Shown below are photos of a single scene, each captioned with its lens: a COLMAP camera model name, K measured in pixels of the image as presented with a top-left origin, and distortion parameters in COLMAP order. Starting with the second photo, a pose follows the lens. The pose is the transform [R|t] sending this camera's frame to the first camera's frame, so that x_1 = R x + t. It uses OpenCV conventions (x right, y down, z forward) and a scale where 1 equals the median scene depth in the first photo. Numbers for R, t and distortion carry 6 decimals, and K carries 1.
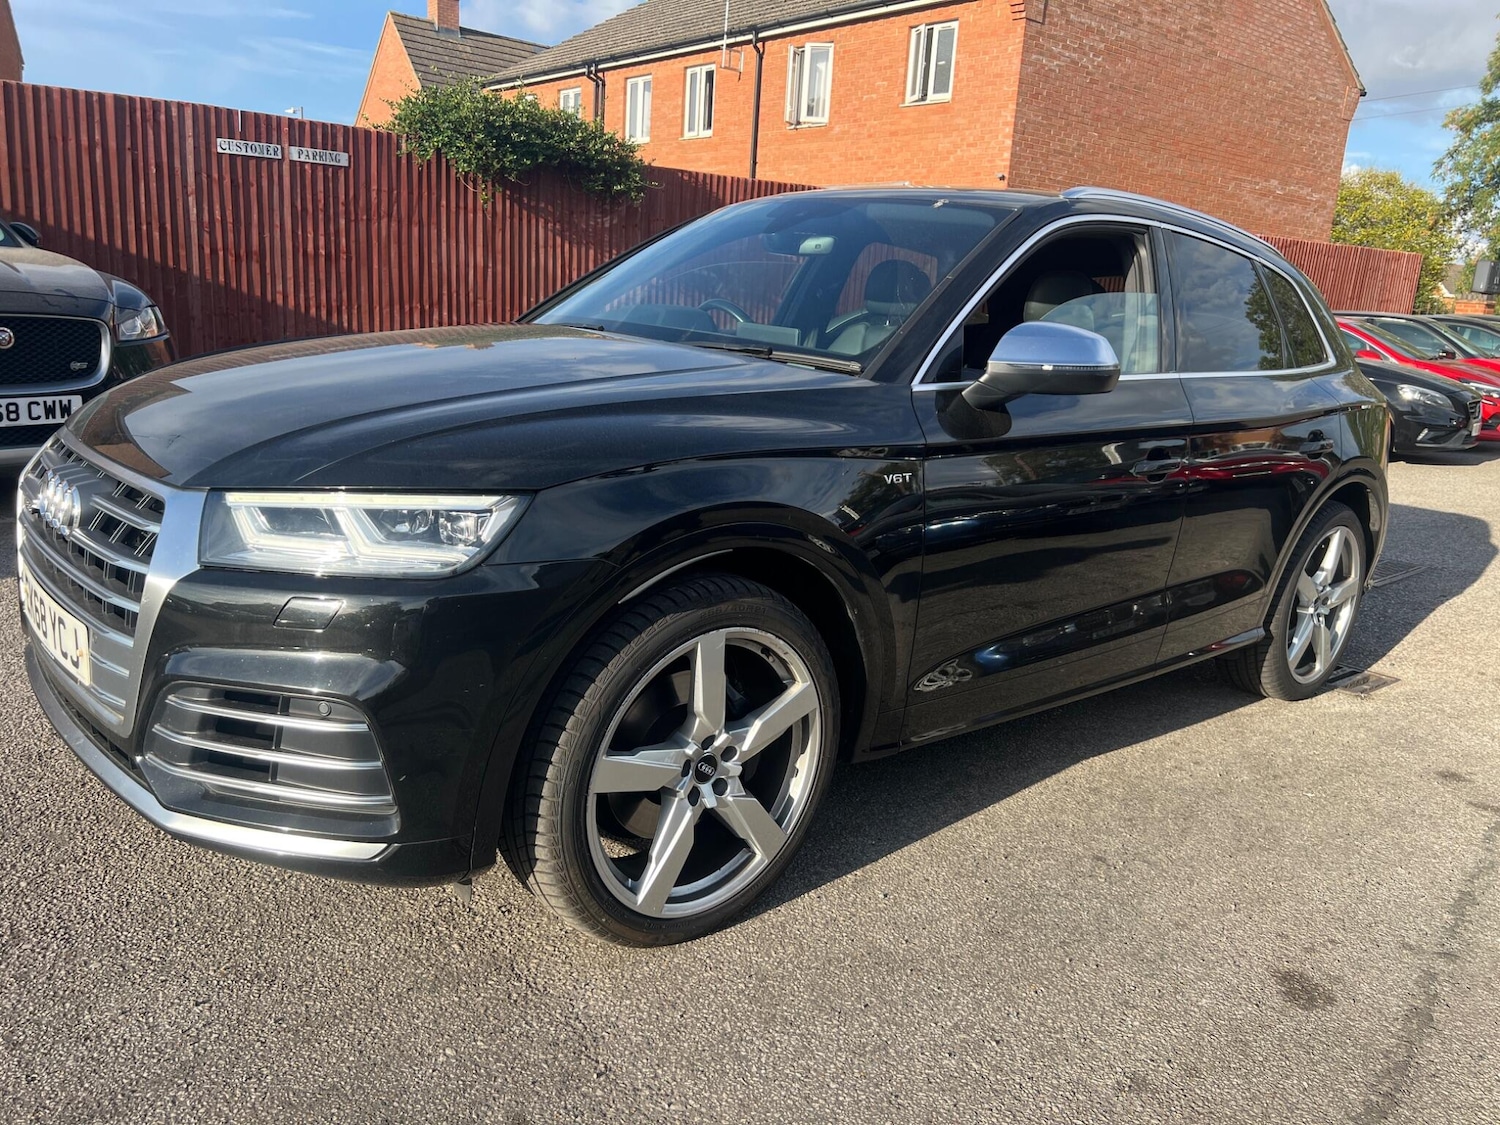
lens RADIAL K [[1119.2, 0, 757.8], [0, 1119.2, 561.7], [0, 0, 1]] dist [0.033423, -0.037631]
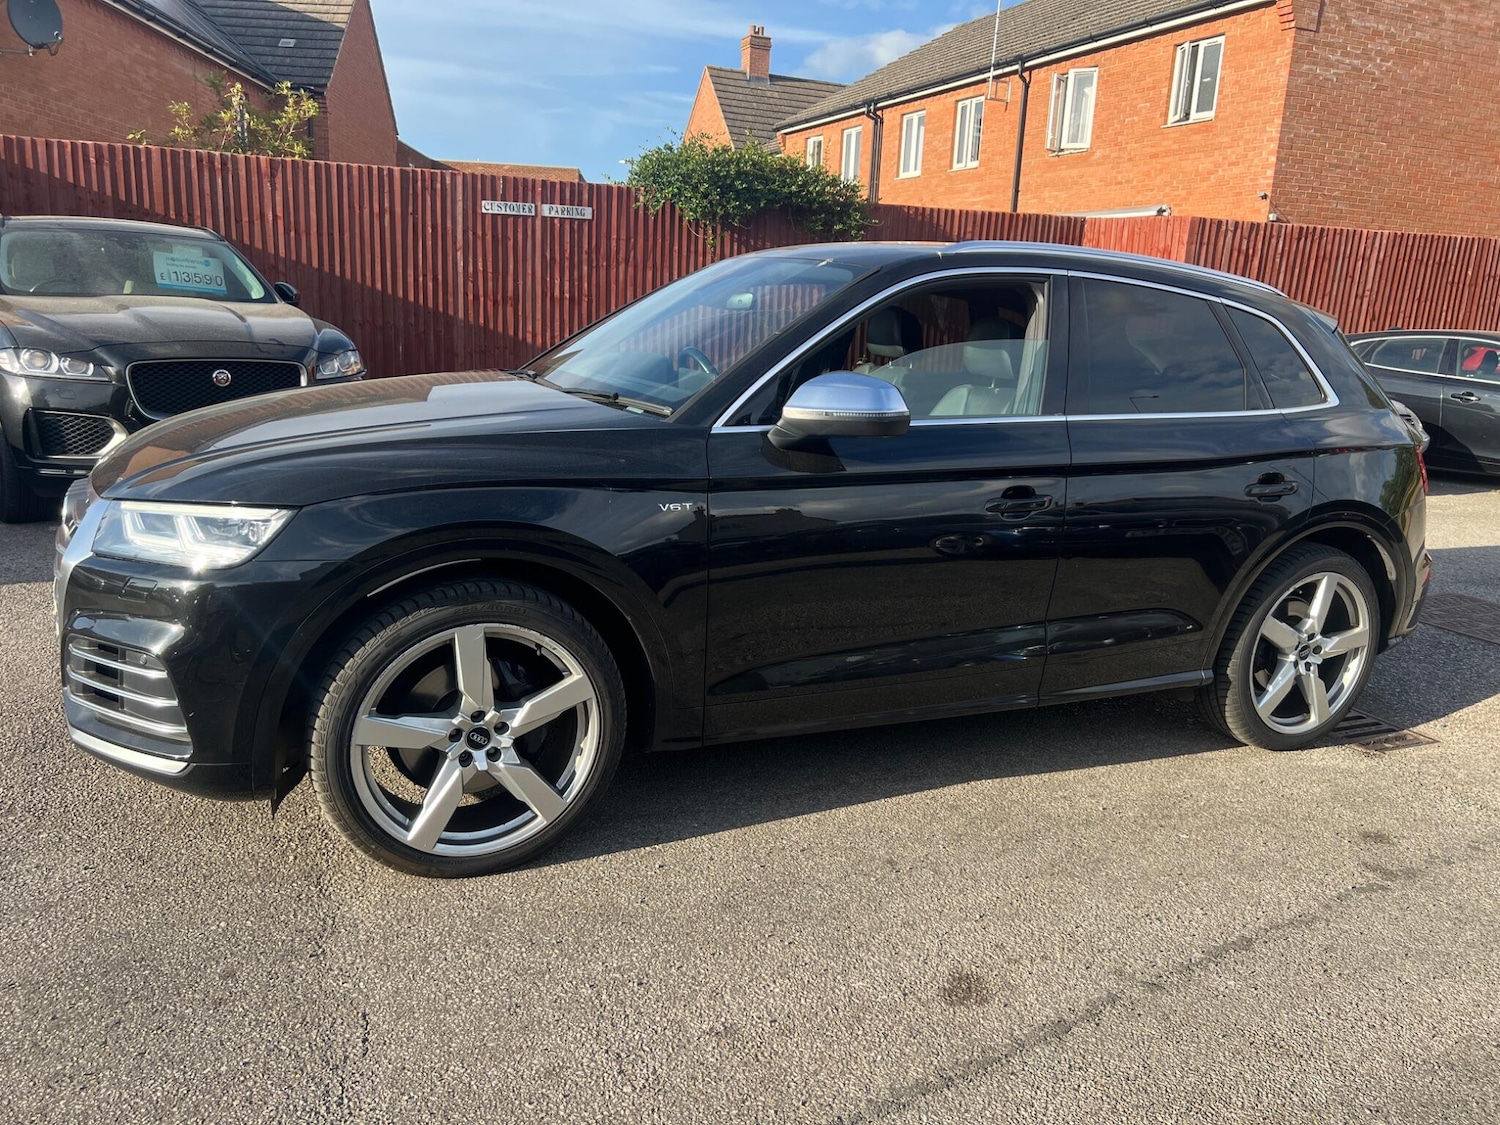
lens RADIAL K [[1119.2, 0, 757.8], [0, 1119.2, 561.7], [0, 0, 1]] dist [0.033423, -0.037631]
pose [[0.960884, 0.042576, -0.273659, 0.114691], [-0.048747, 0.998686, -0.015788, -0.000705], [0.272627, 0.028511, 0.961697, -0.020938]]
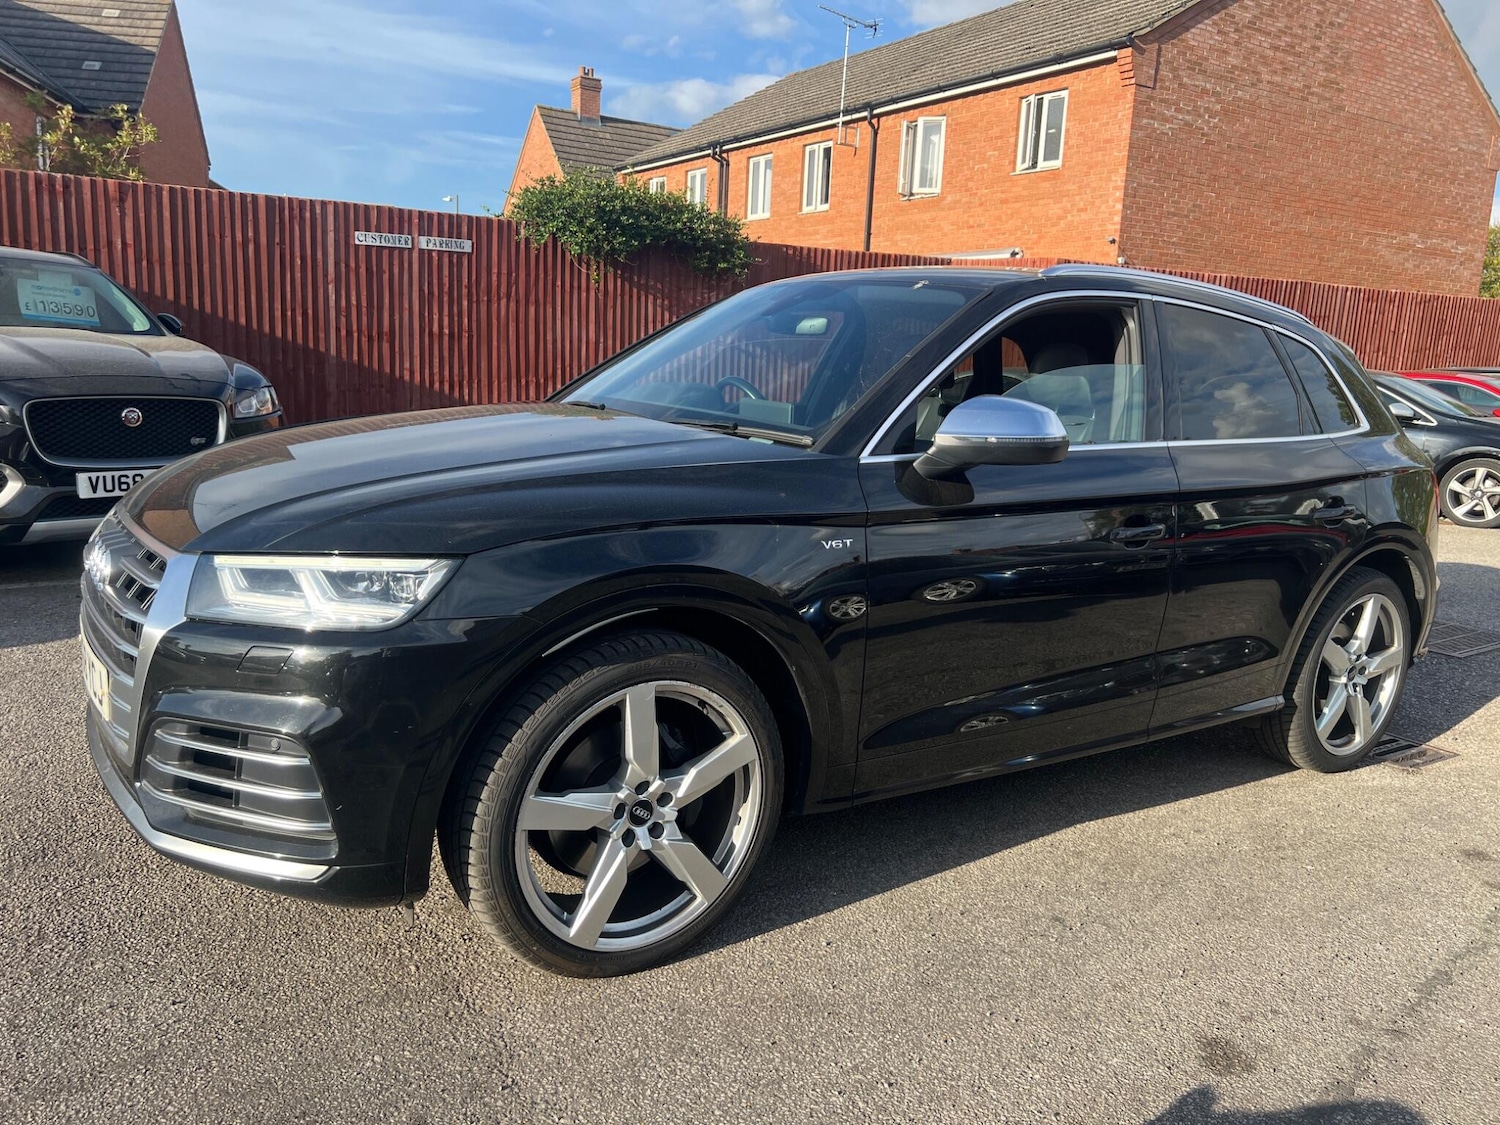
lens RADIAL K [[1117.9, 0, 750.0], [0, 1117.9, 562.5], [0, 0, 1]] dist [0.036480, -0.042914]
pose [[0.991830, 0.005040, -0.127466, 0.038597], [-0.012075, 0.998442, -0.054481, 0.000397], [0.126993, 0.055575, 0.990345, -0.013636]]
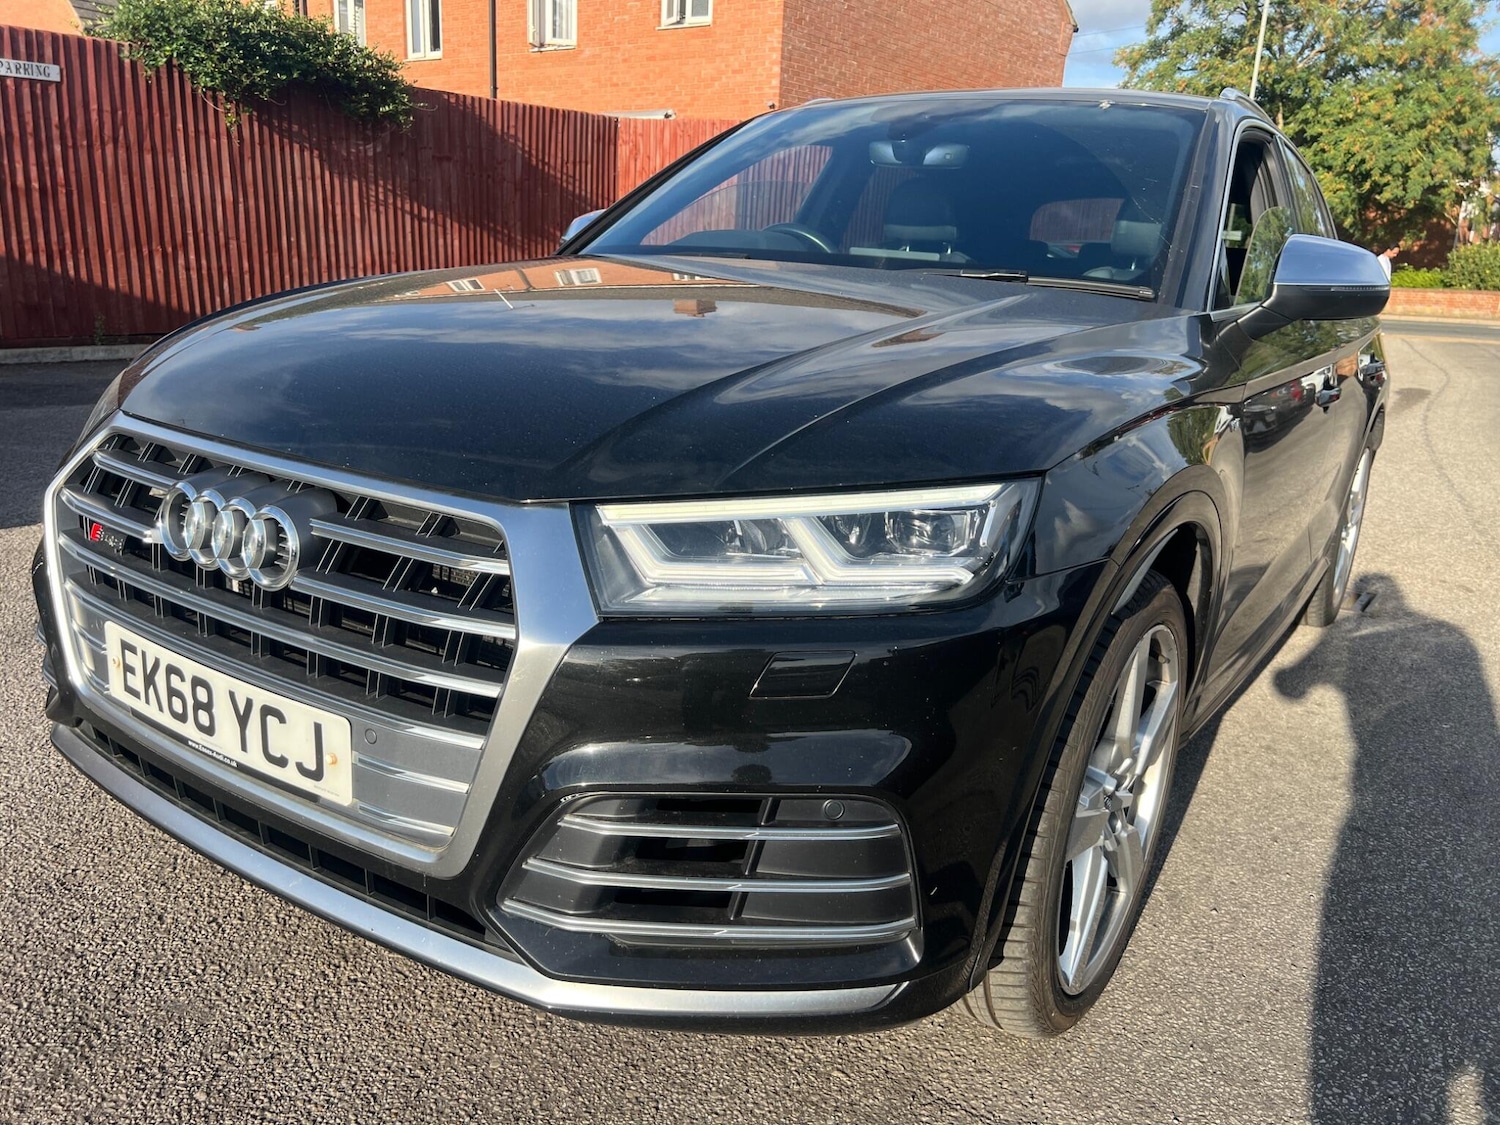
lens RADIAL K [[1118.9, 0, 733.2], [0, 1118.9, 565.1], [0, 0, 1]] dist [0.048054, -0.062868]
pose [[0.971282, -0.081063, 0.223698, -0.094031], [0.068993, 0.995734, 0.061268, -0.010502], [-0.227710, -0.044075, 0.972731, 0.056275]]
